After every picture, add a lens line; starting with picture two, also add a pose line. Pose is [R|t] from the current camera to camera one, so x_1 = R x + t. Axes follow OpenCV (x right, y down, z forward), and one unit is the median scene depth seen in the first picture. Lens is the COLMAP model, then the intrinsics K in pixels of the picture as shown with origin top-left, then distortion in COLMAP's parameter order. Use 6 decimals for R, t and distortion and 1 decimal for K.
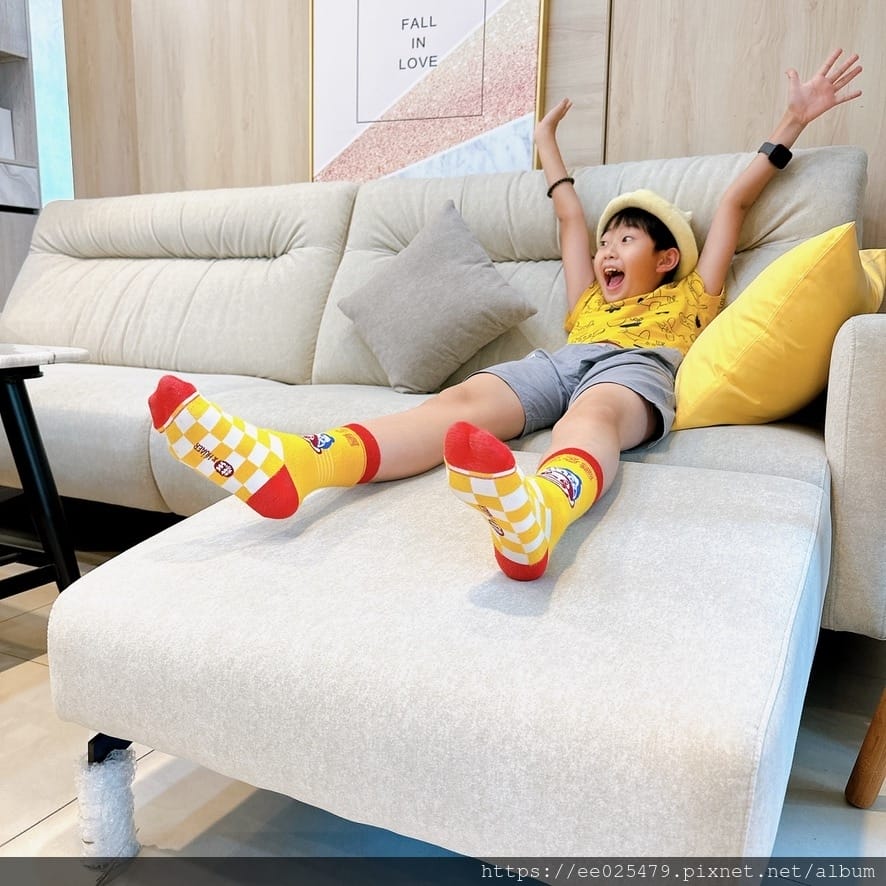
lens RADIAL K [[828.0, 0, 441.5], [0, 828.0, 441.5], [0, 0, 1]] dist [-0.000934, 0.000000]
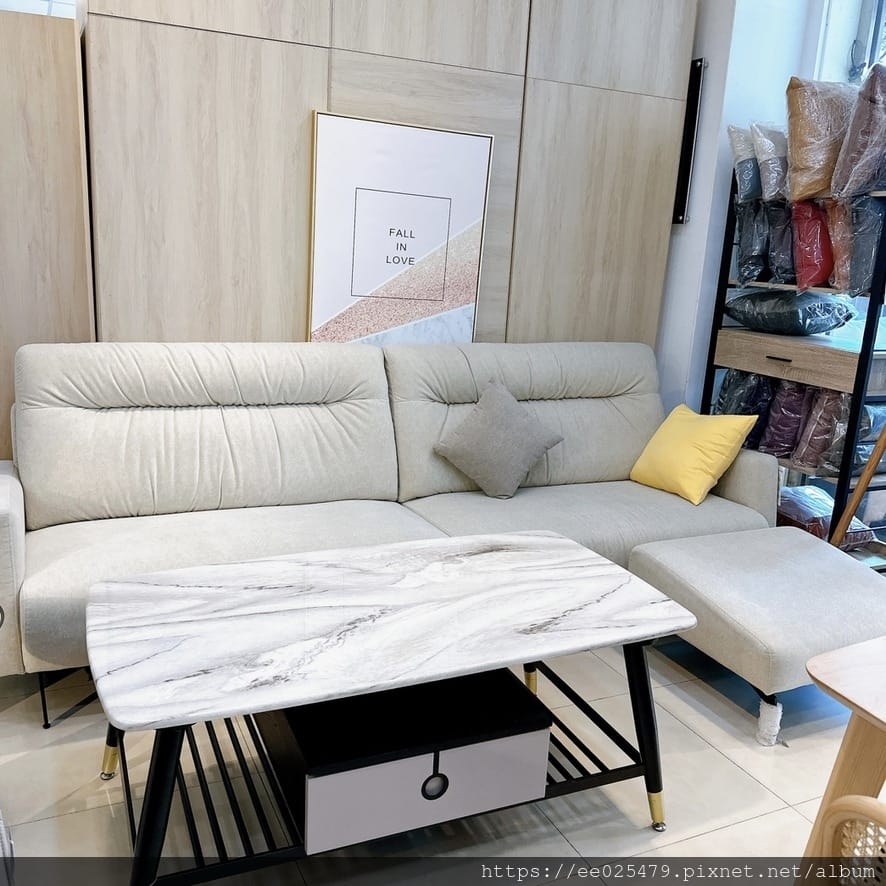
lens RADIAL K [[828.0, 0, 442.3], [0, 828.0, 445.0], [0, 0, 1]] dist [-0.000934, 0.000000]
pose [[0.618028, -0.152351, 0.771252, -1.127134], [0.095003, 0.988326, 0.119102, -0.303736], [-0.780394, -0.000337, 0.625288, 0.049651]]
